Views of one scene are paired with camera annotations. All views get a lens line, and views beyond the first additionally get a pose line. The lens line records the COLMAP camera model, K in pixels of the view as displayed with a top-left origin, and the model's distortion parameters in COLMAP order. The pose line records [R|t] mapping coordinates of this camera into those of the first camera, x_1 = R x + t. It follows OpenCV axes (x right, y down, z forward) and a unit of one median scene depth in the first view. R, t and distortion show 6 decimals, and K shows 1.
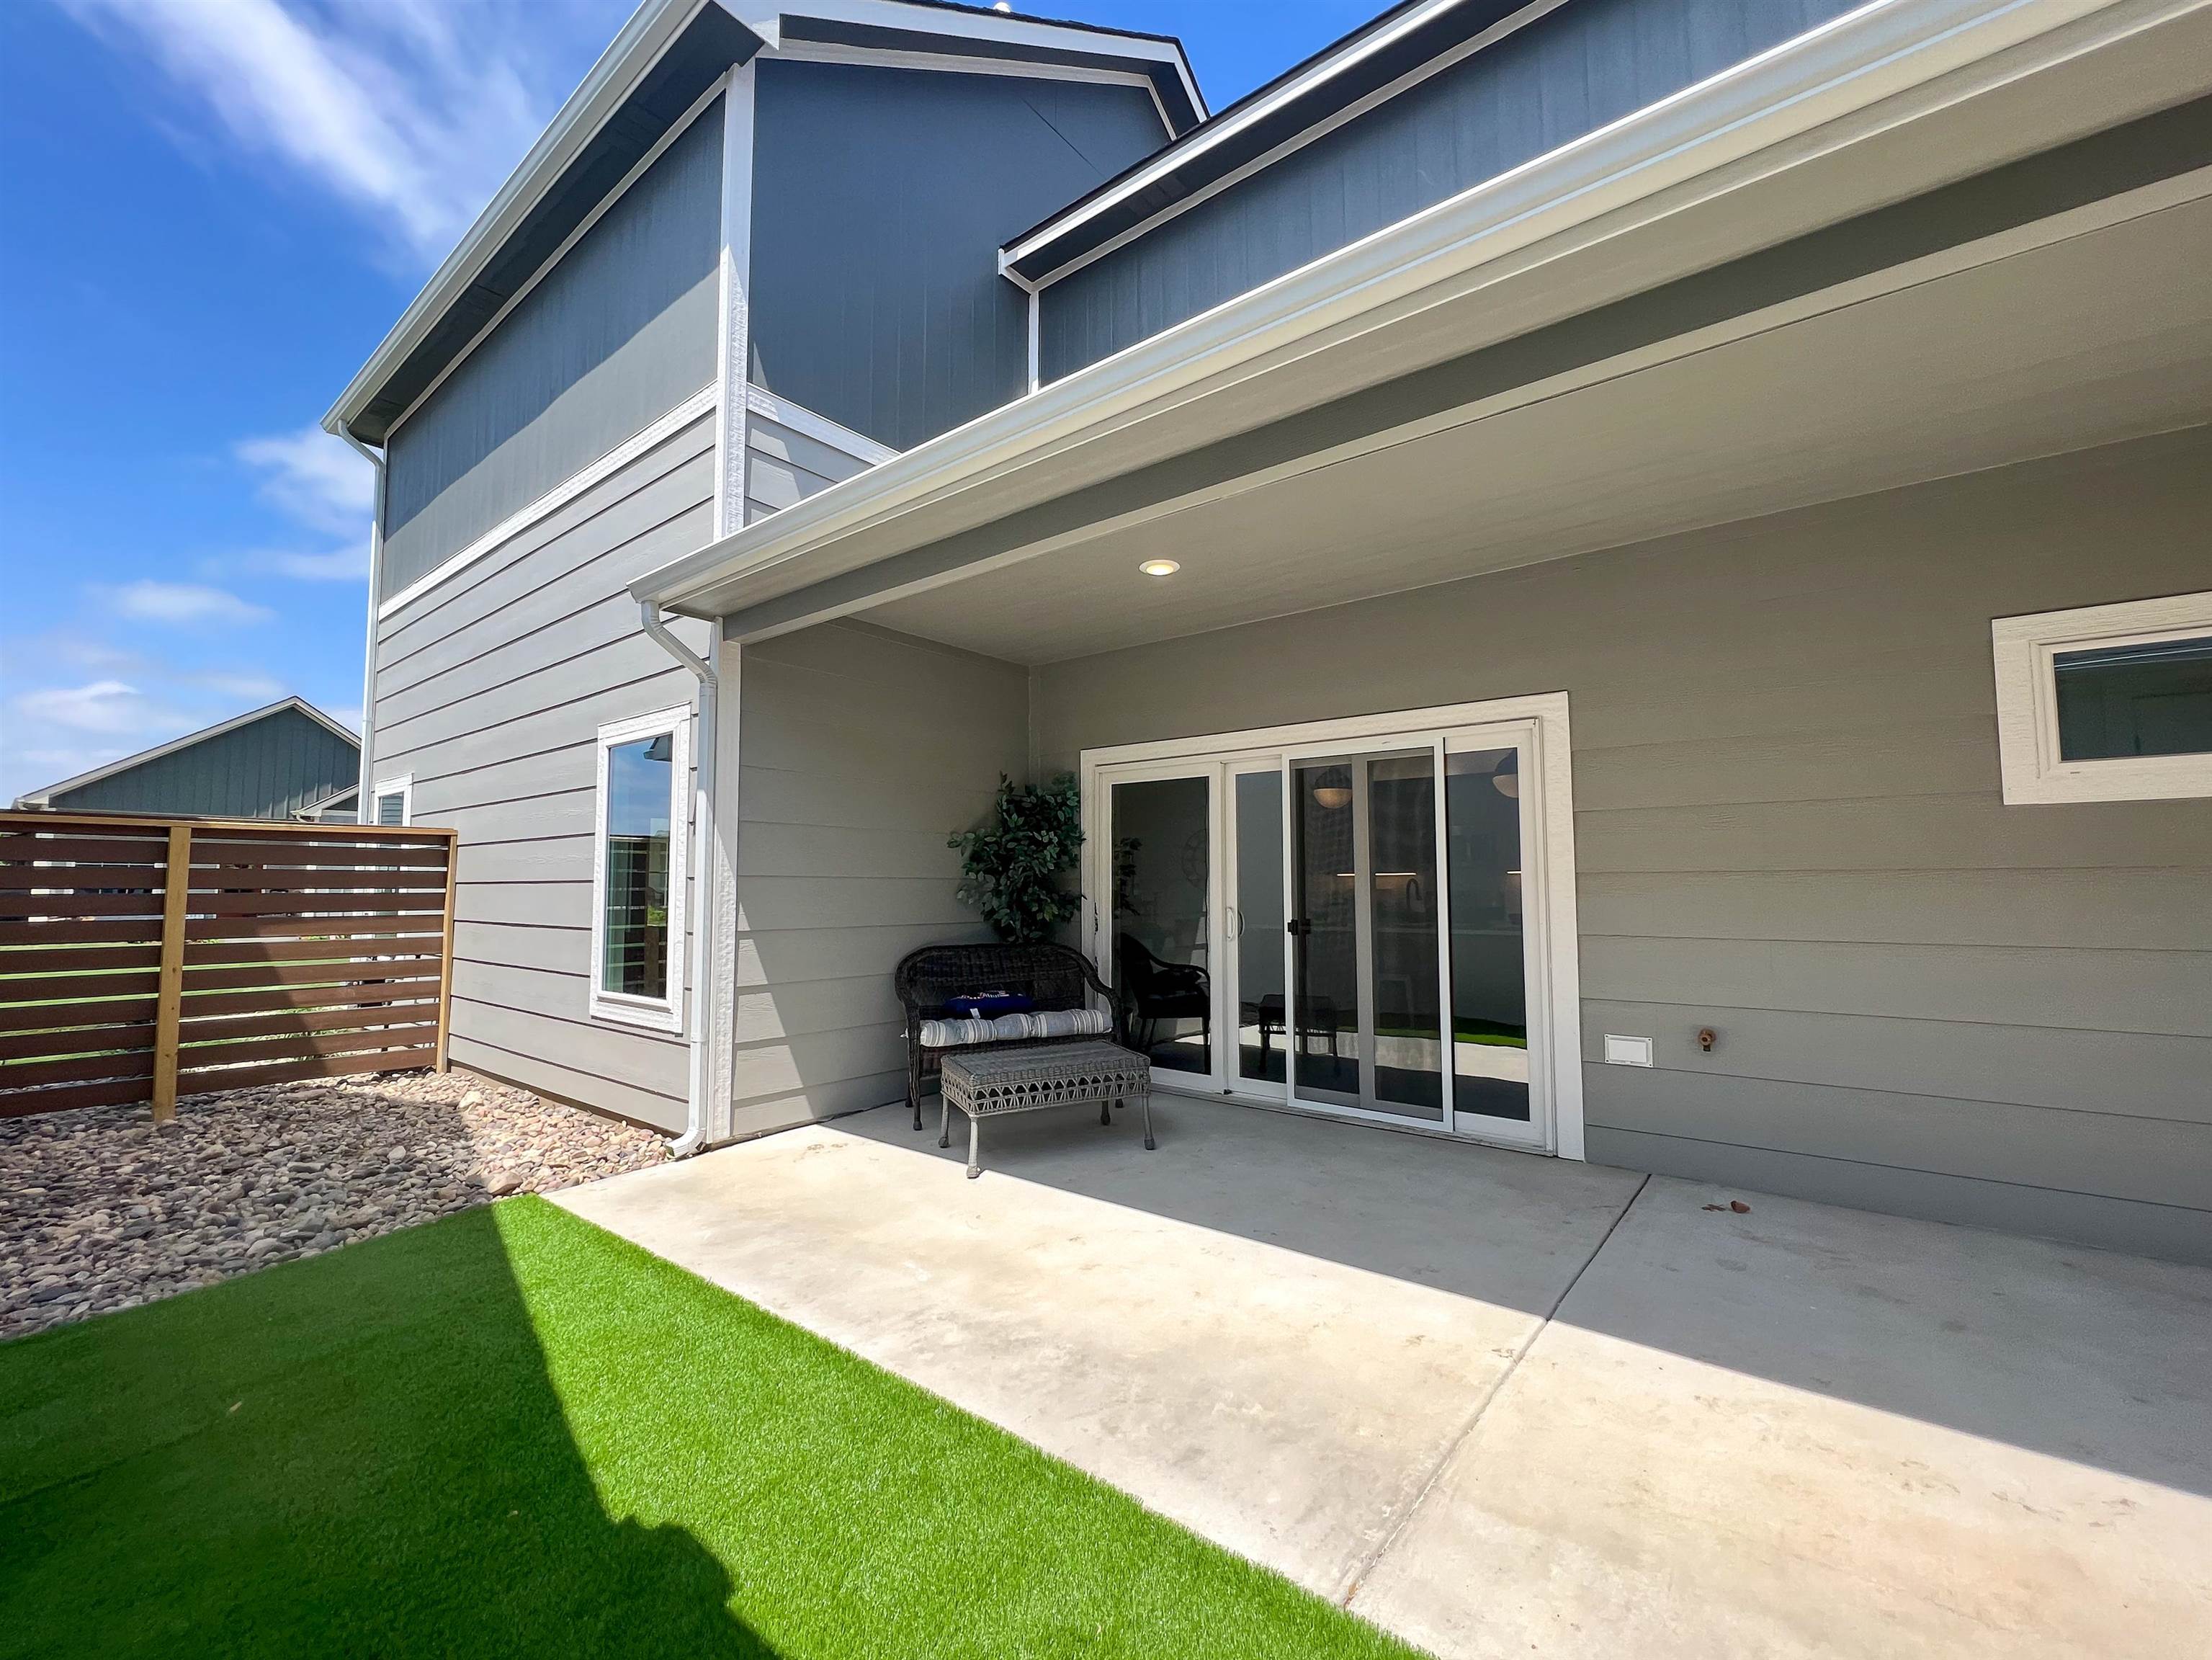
lens RADIAL K [[899.2, 0, 1089.3], [0, 899.2, 825.7], [0, 0, 1]] dist [-0.000732, 0.000300]
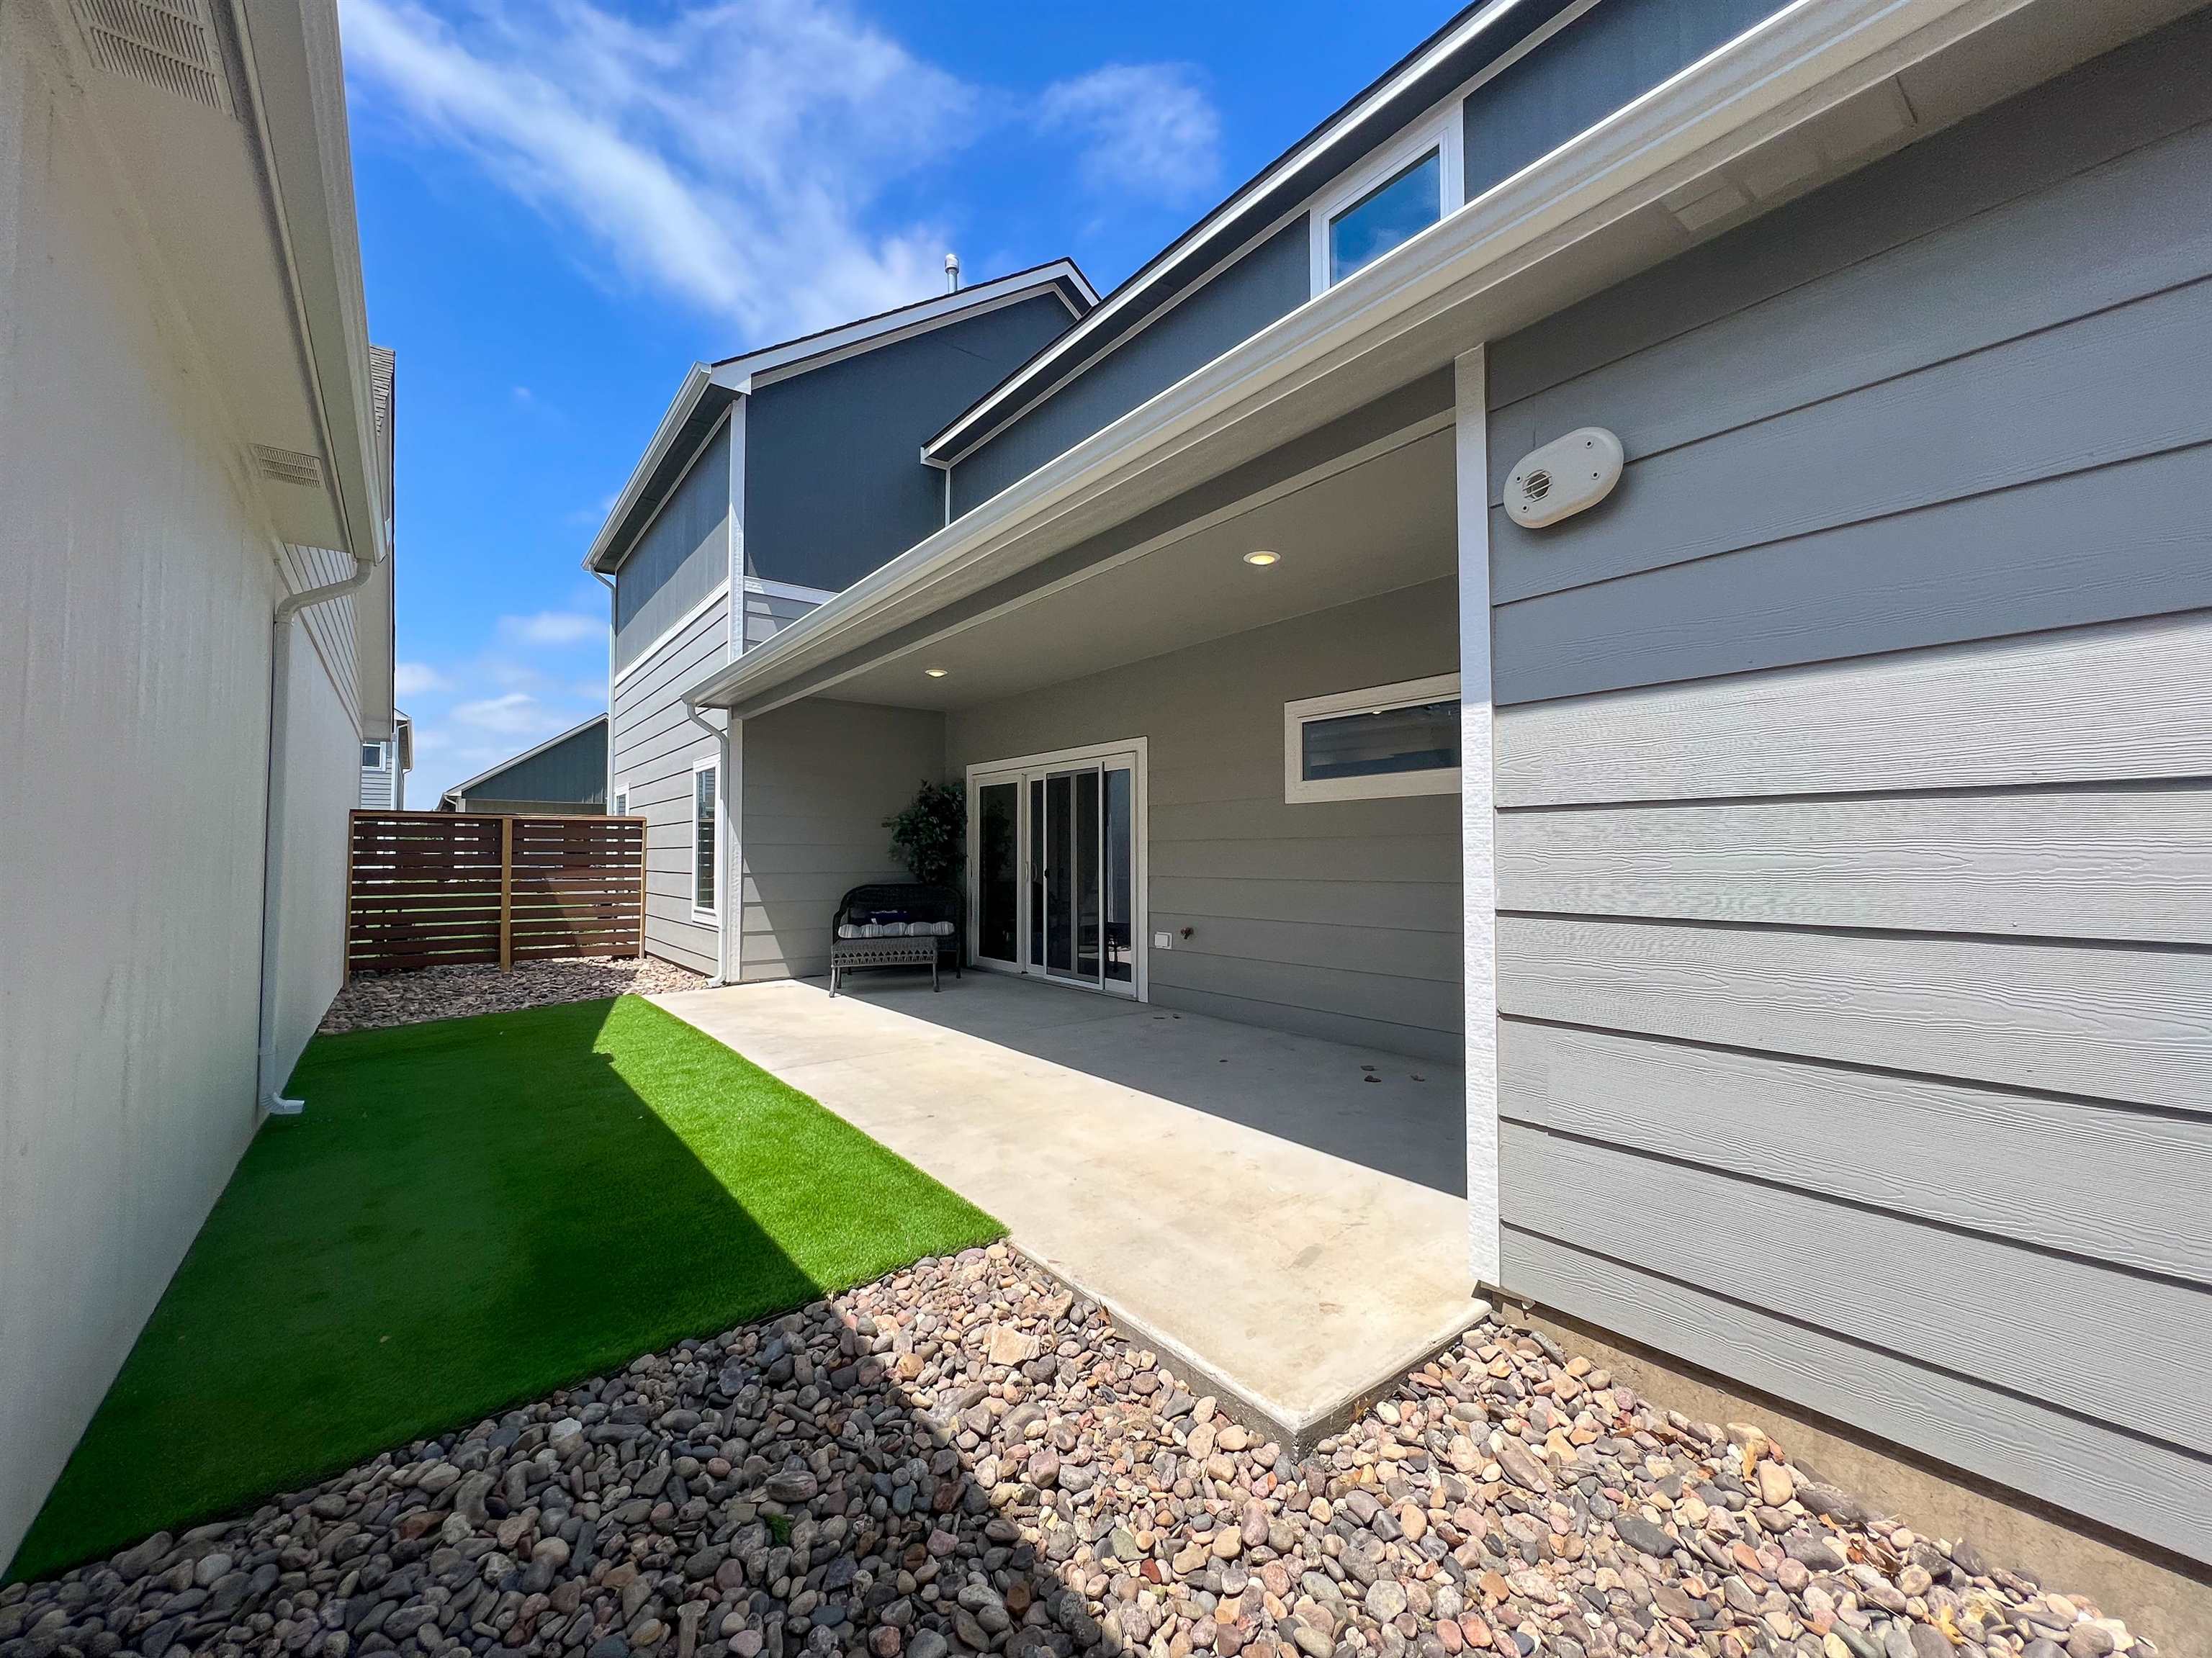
lens RADIAL K [[884.7, 0, 1106.6], [0, 884.7, 819.6], [0, 0, 1]] dist [0.001164, 0.000138]
pose [[0.972752, -0.010120, -0.231629, 0.704196], [0.017291, 0.999431, 0.028949, -0.032584], [0.231204, -0.032165, 0.972373, -0.564716]]
